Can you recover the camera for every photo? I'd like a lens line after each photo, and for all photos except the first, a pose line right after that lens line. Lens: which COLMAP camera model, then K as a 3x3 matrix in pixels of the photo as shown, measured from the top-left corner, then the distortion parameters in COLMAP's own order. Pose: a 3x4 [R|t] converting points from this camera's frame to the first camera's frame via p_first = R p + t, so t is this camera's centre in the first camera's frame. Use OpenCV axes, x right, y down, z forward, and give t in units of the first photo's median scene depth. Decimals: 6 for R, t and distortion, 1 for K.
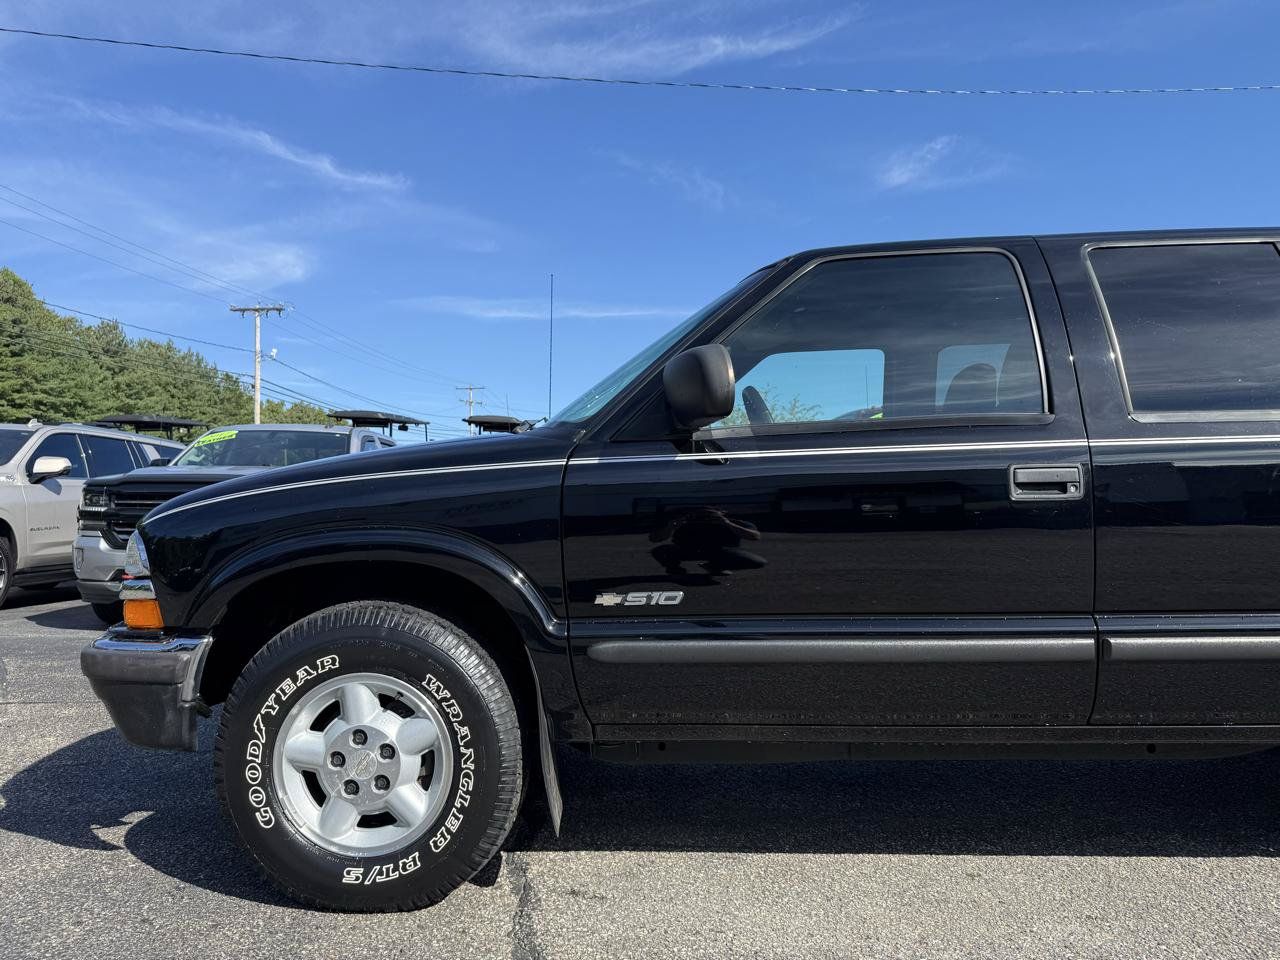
lens RADIAL K [[909.2, 0, 609.2], [0, 909.2, 482.3], [0, 0, 1]] dist [0.033849, -0.045110]
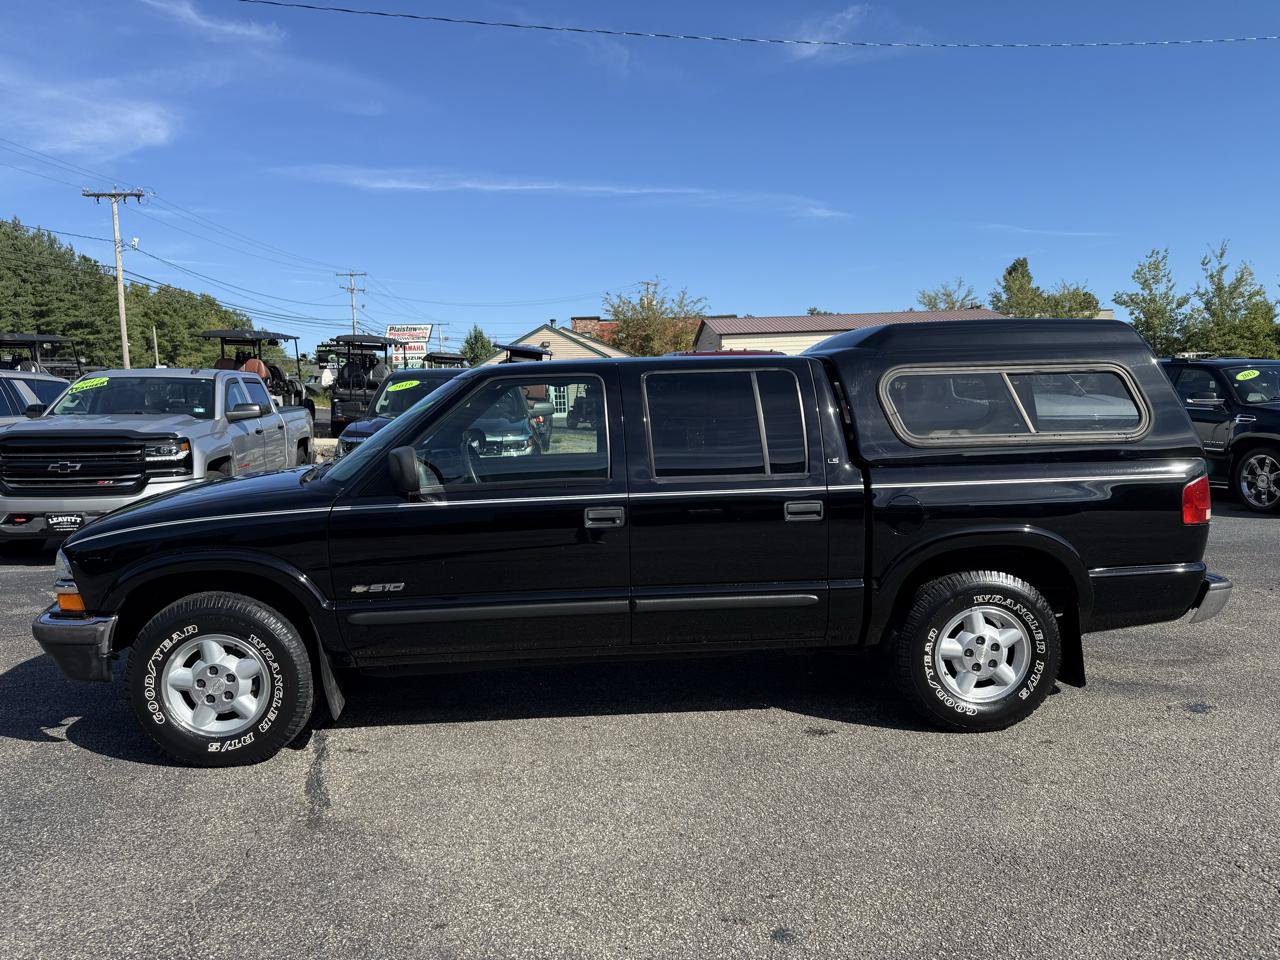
lens RADIAL K [[909.2, 0, 631.1], [0, 909.2, 486.7], [0, 0, 1]] dist [0.033849, -0.045110]
pose [[0.991582, -0.018002, 0.128219, 0.291771], [0.001147, 0.991470, 0.130332, -0.287721], [-0.129471, -0.129088, 0.983145, -0.749974]]
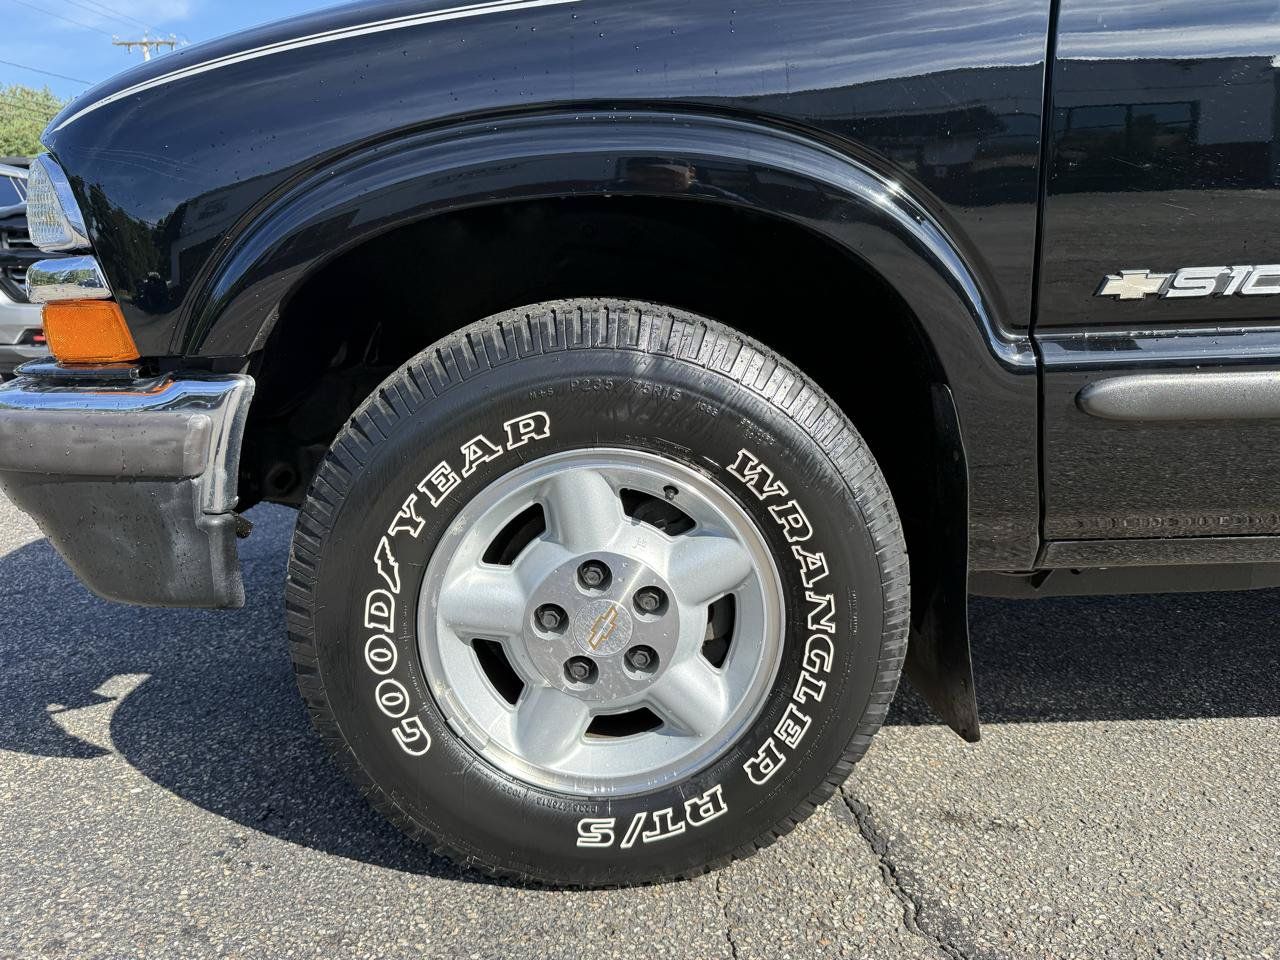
lens RADIAL K [[909.2, 0, 633.0], [0, 909.2, 493.3], [0, 0, 1]] dist [0.033849, -0.045110]
pose [[0.996205, -0.023826, 0.083708, -0.291627], [0.001388, 0.966026, 0.258442, 0.109800], [-0.087022, -0.257345, 0.962393, 0.539023]]
